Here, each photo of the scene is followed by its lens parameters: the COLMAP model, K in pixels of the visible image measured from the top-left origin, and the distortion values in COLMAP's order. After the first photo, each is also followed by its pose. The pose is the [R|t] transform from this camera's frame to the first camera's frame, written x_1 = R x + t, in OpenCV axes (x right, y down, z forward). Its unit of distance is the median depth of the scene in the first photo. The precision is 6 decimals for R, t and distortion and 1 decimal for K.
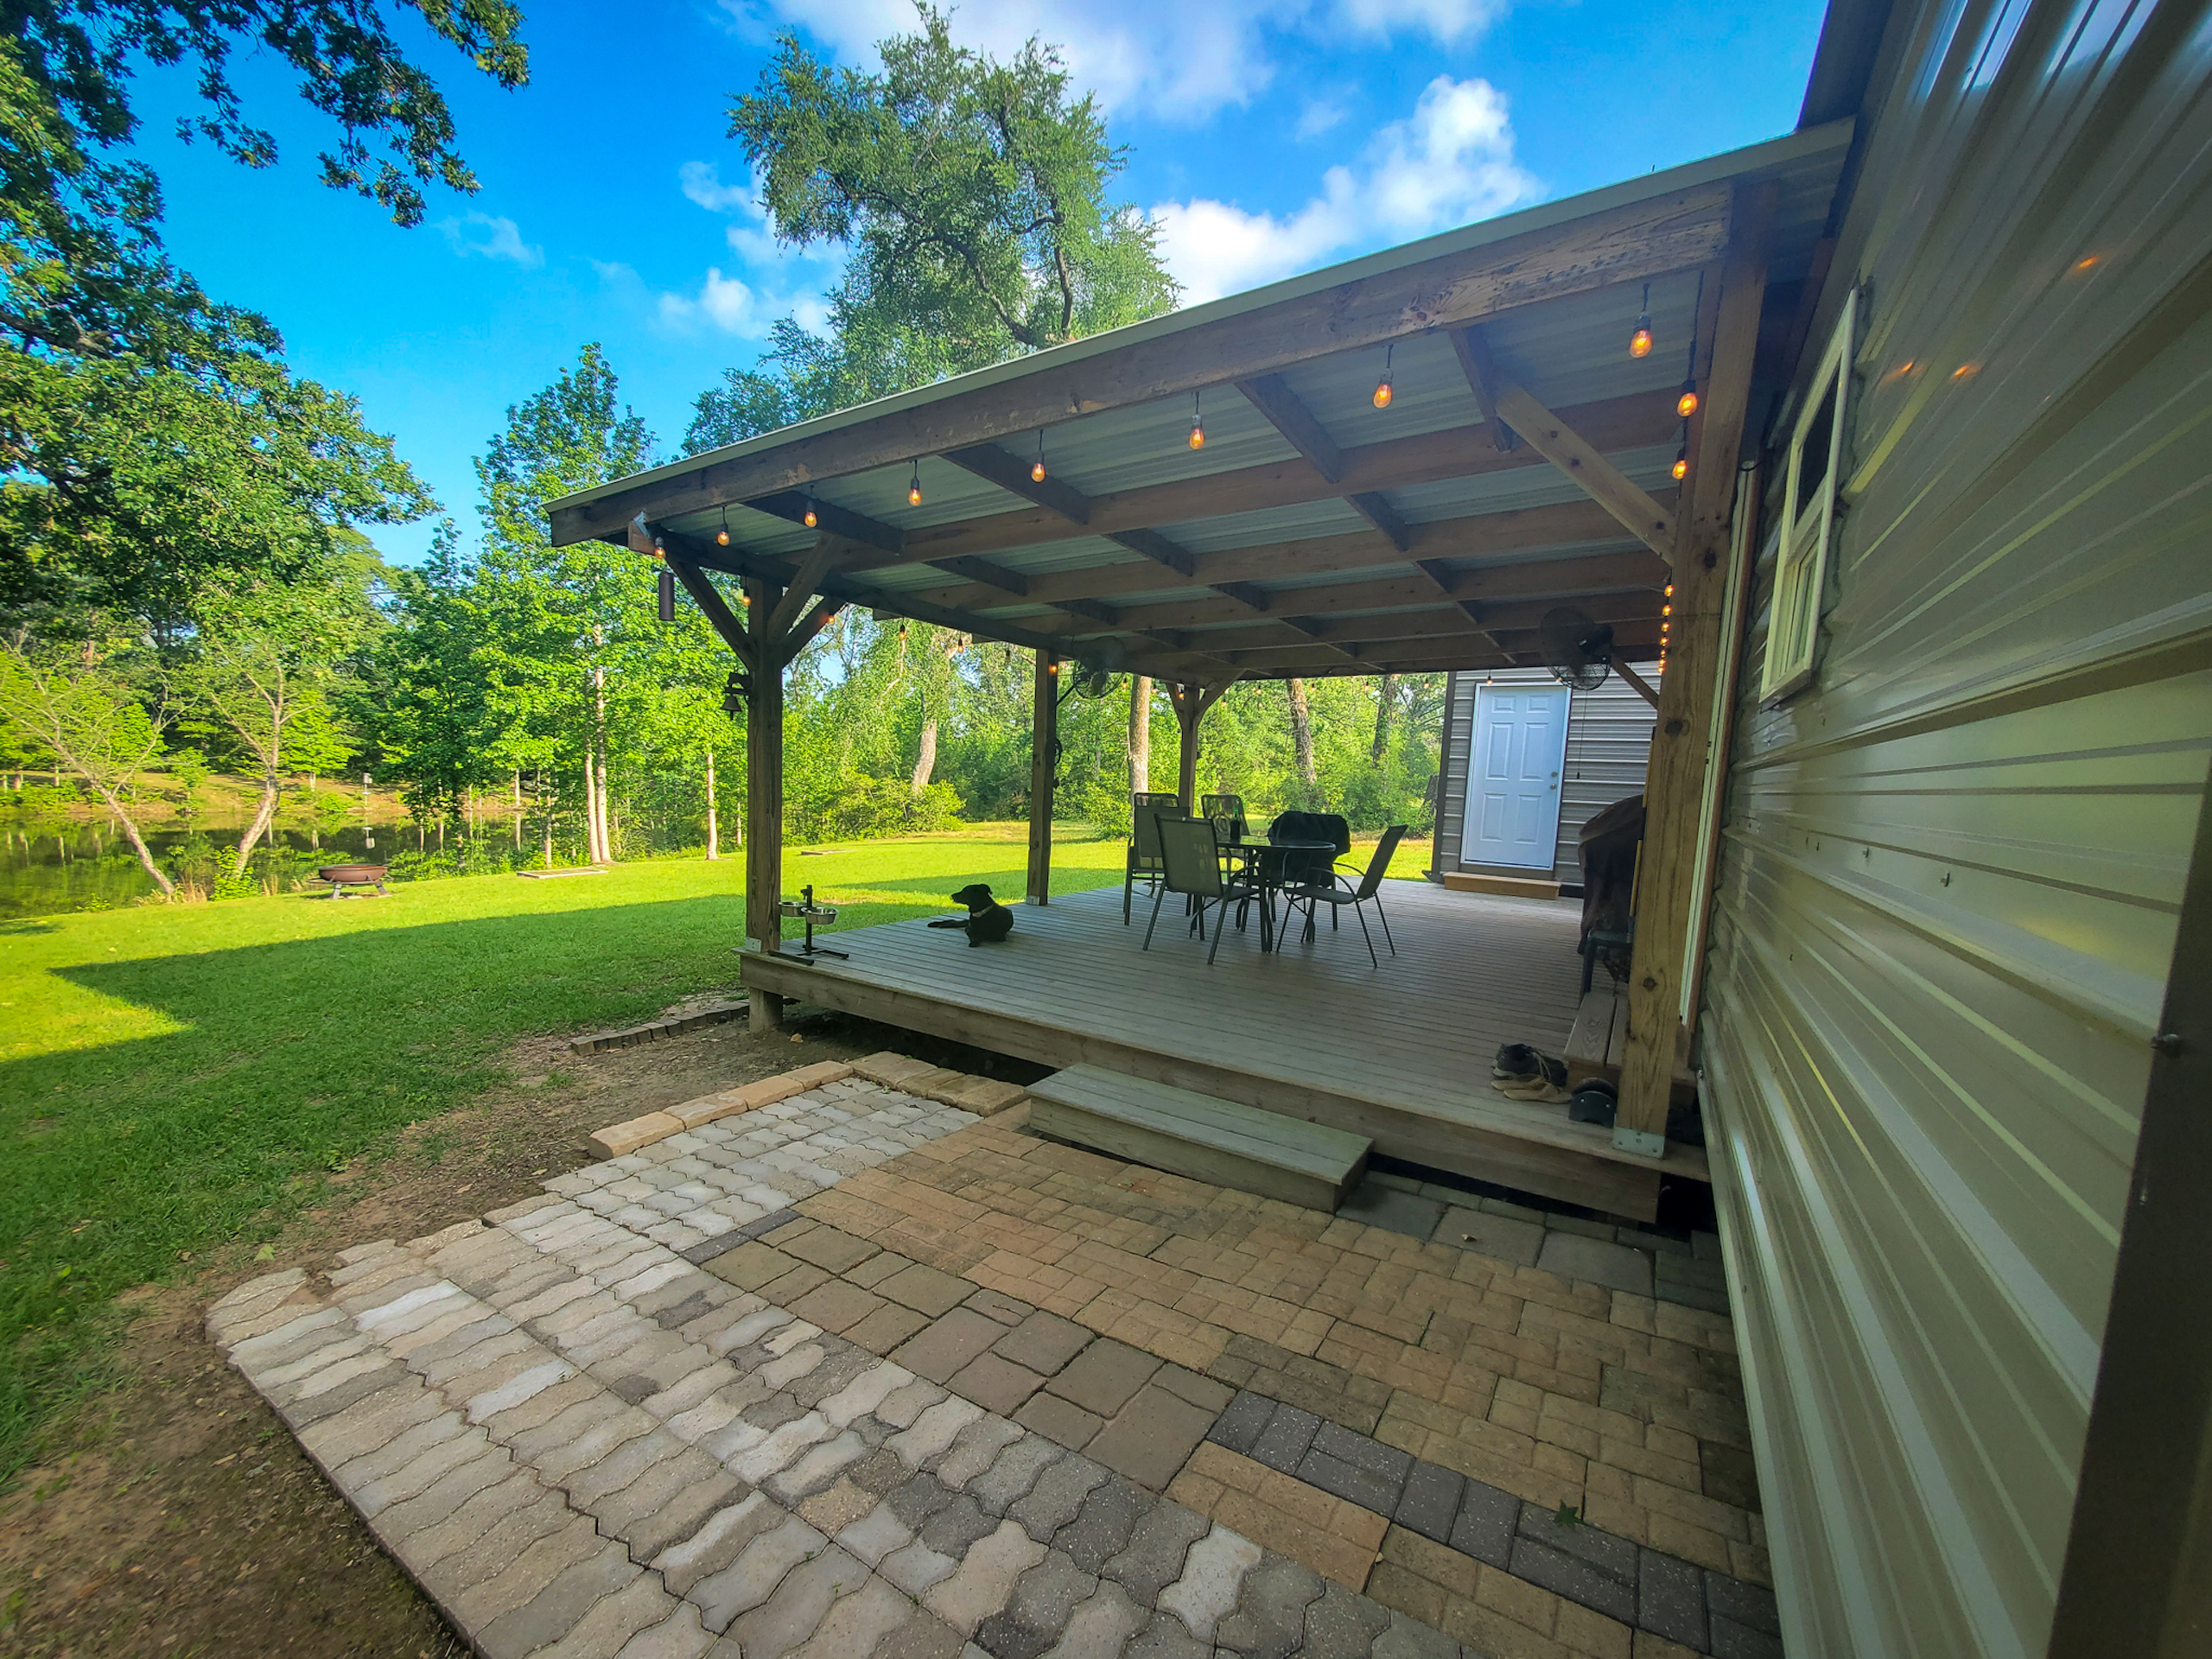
lens RADIAL K [[887.0, 0, 1088.7], [0, 887.0, 858.3], [0, 0, 1]] dist [-0.000789, 0.000773]
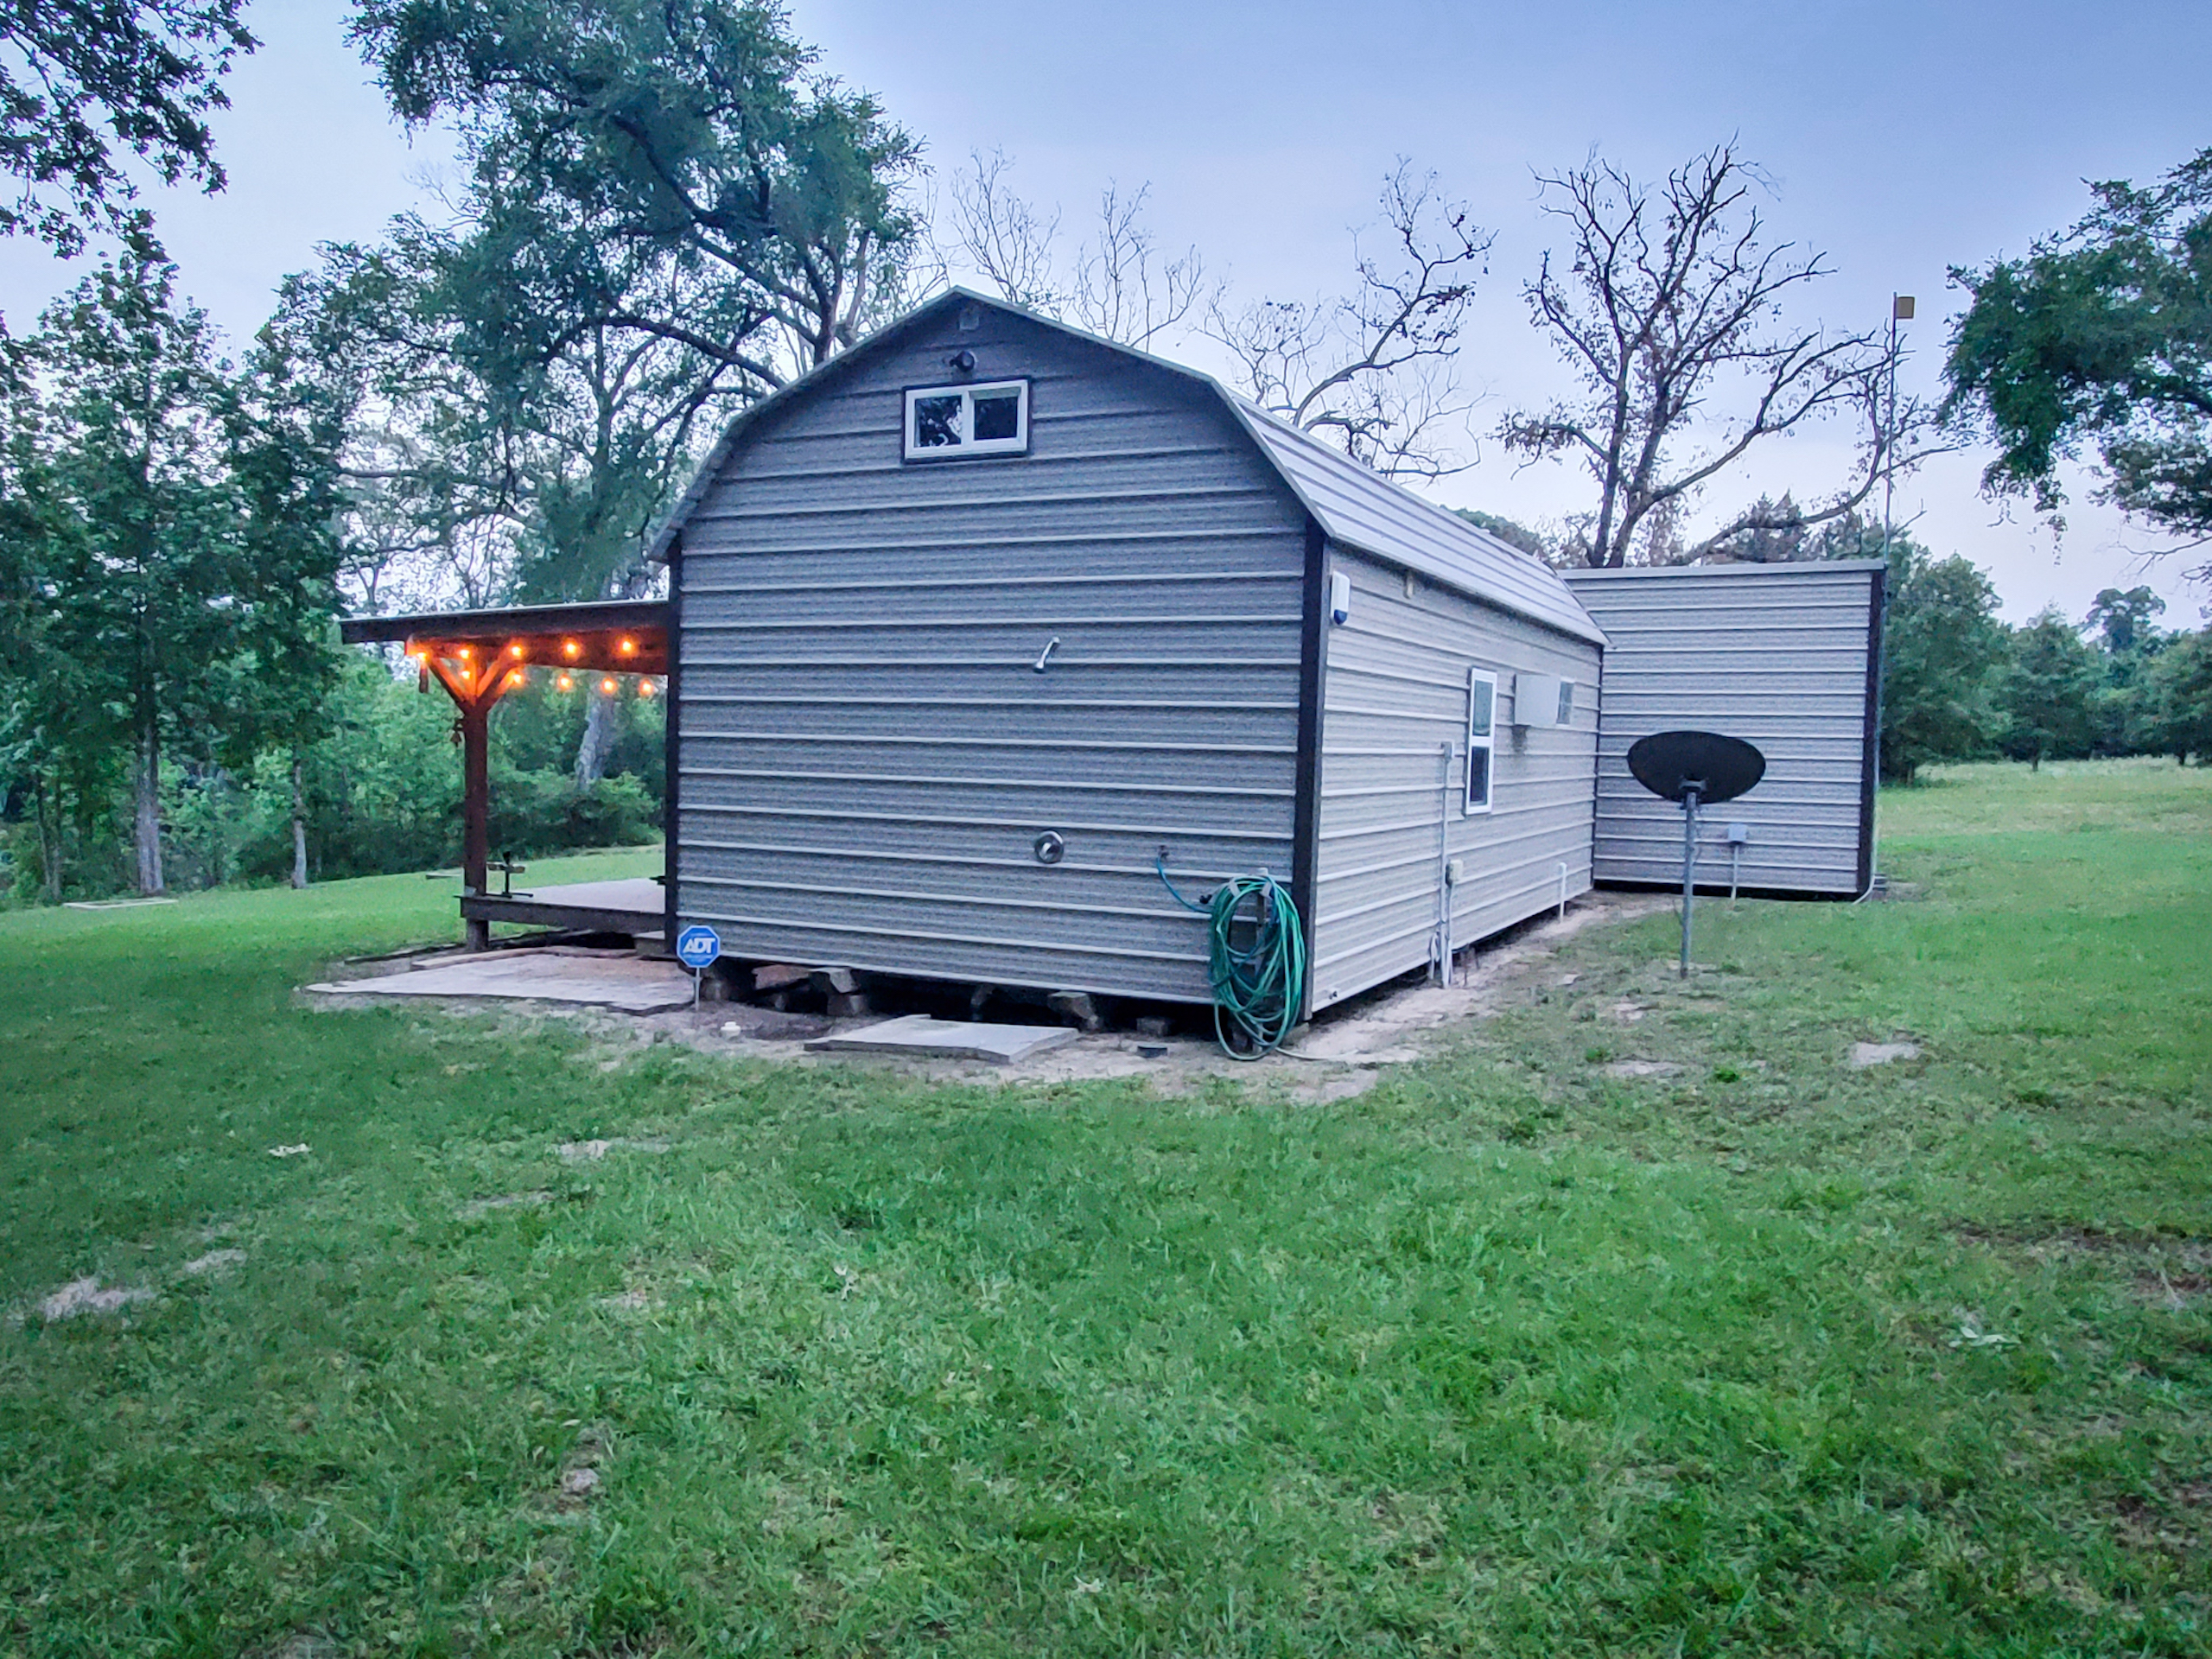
lens RADIAL K [[1623.1, 0, 1106.0], [0, 1623.1, 829.5], [0, 0, 1]] dist [-0.005775, 0.000091]
pose [[0.993114, -0.028720, 0.113575, 0.415965], [0.033655, 0.998560, -0.041783, 0.151421], [-0.112211, 0.045317, 0.992651, -1.993281]]
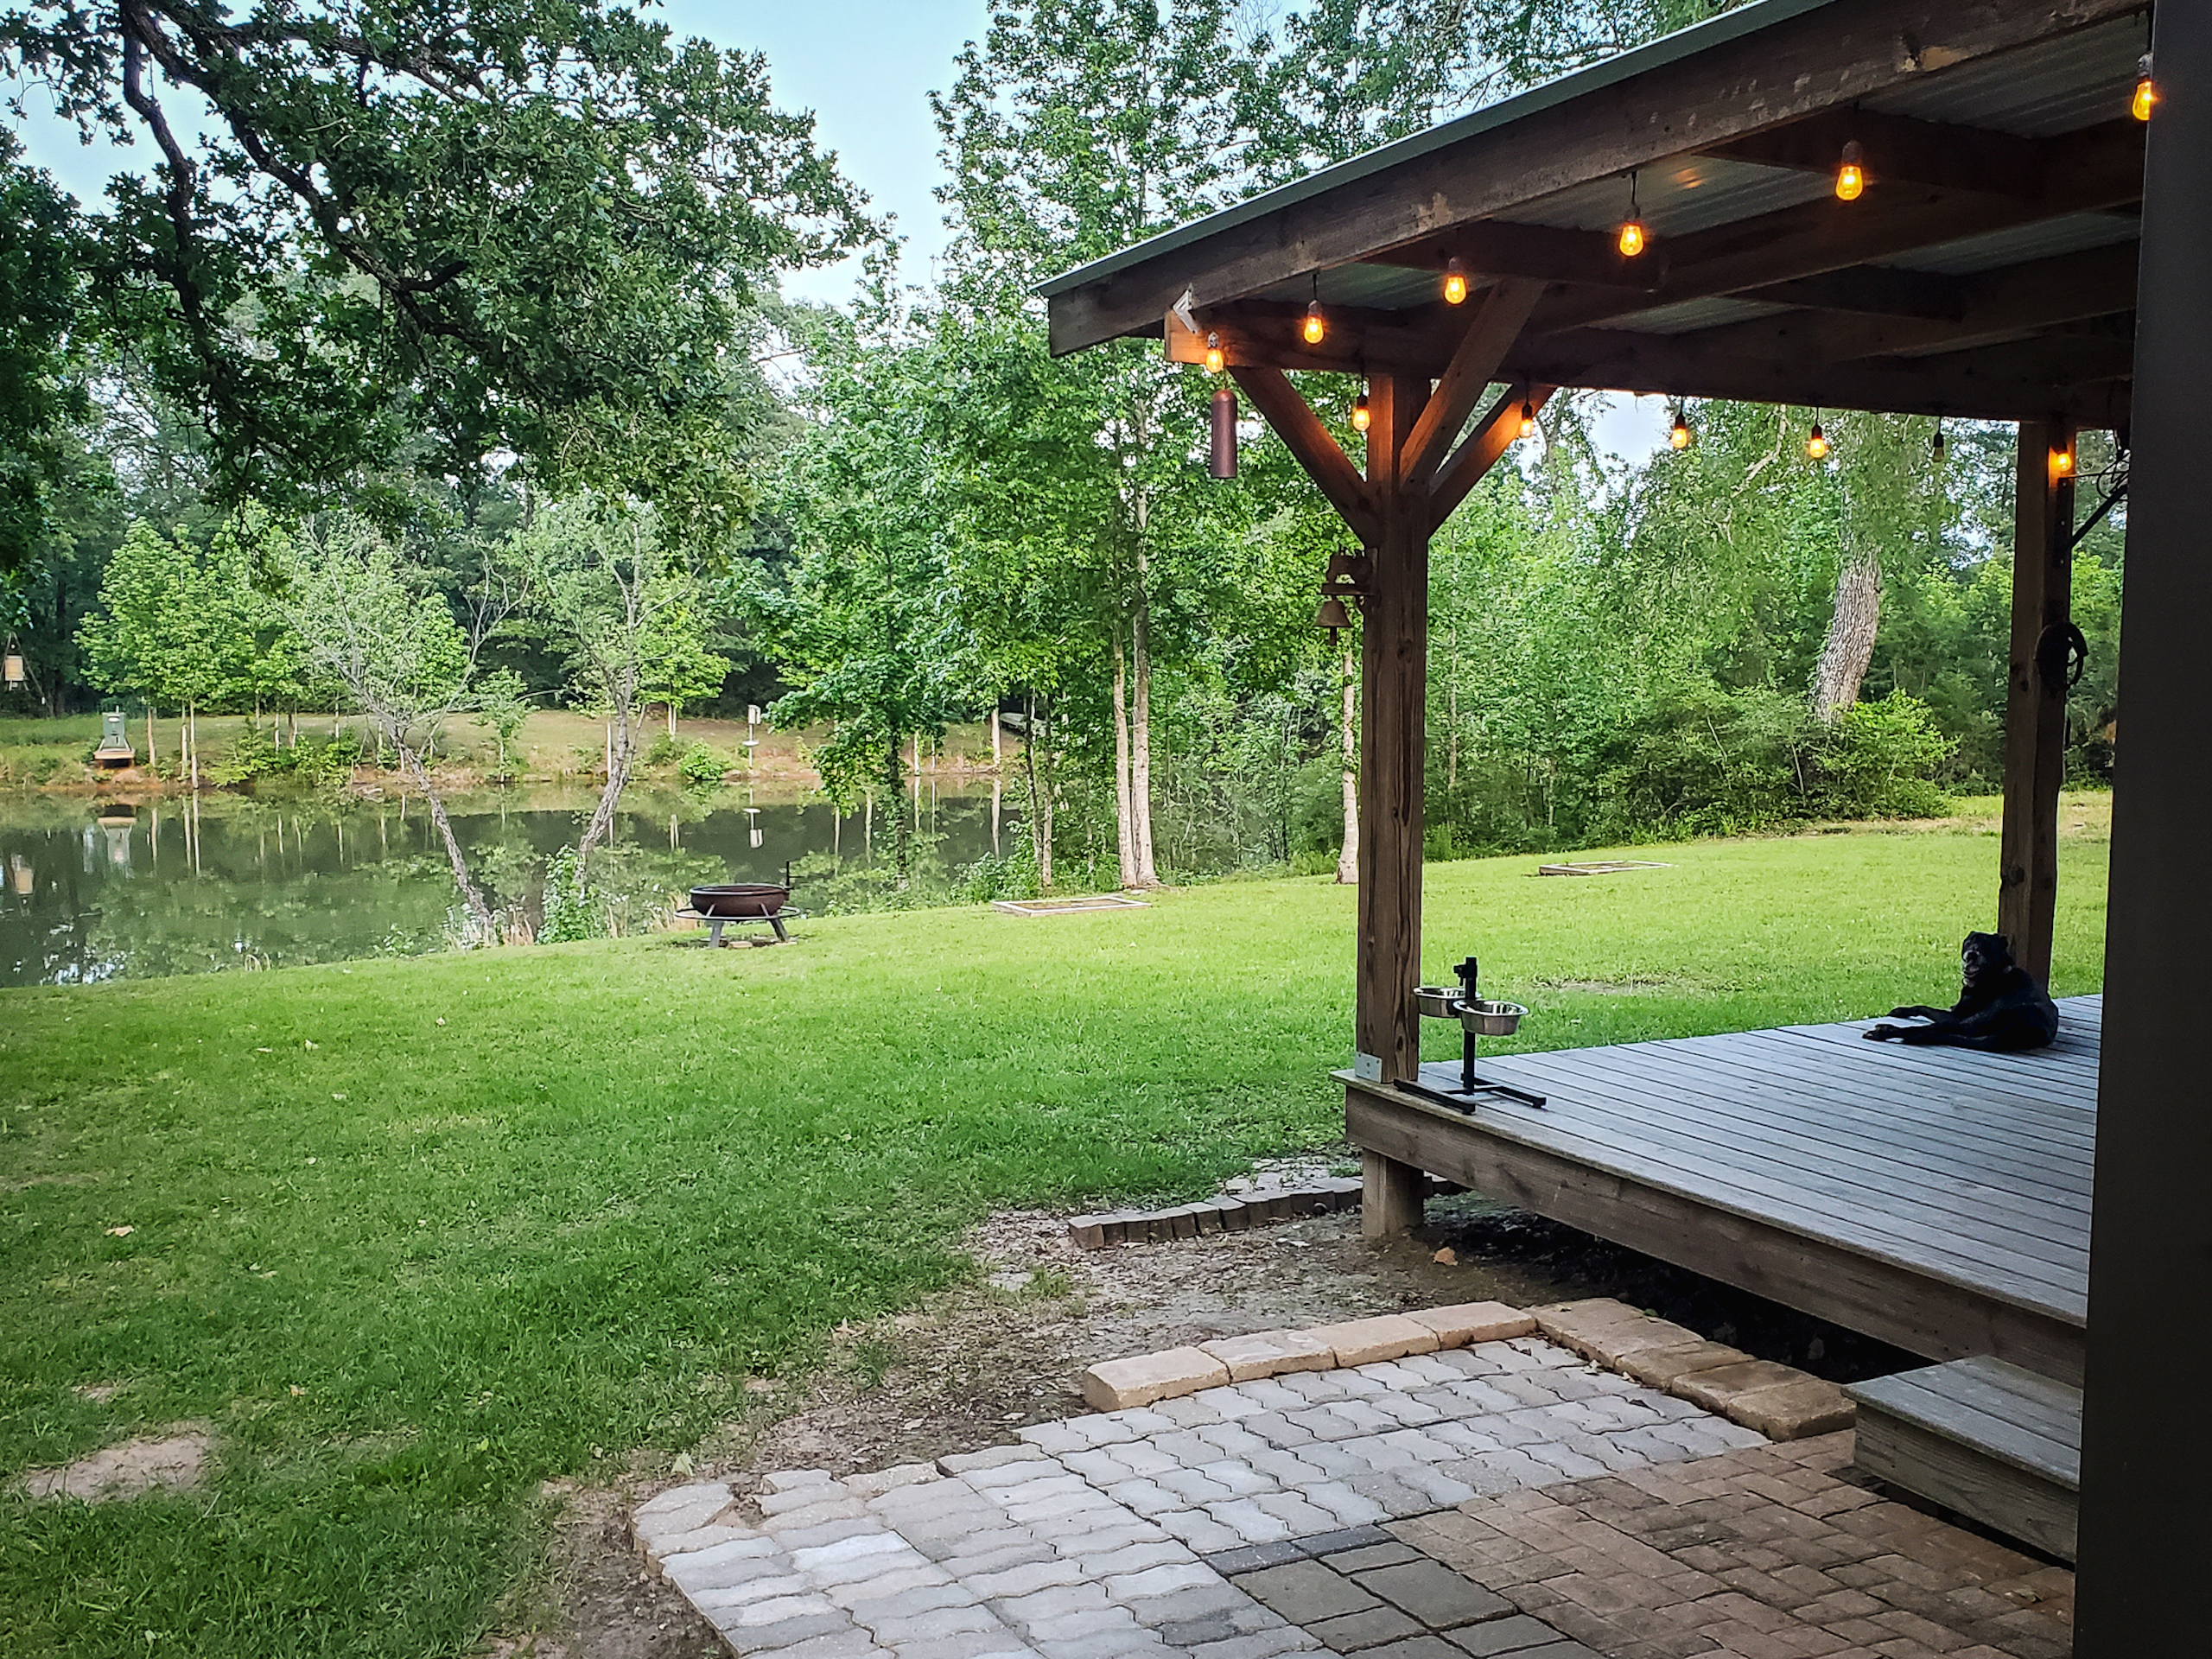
lens RADIAL K [[2182.4, 0, 1110.8], [0, 2182.4, 855.4], [0, 0, 1]] dist [0.064301, -0.022672]
pose [[0.868017, 0.007713, -0.496475, 0.130857], [-0.012623, 0.999899, -0.006535, -0.018046], [0.496375, 0.011940, 0.868026, -0.200053]]
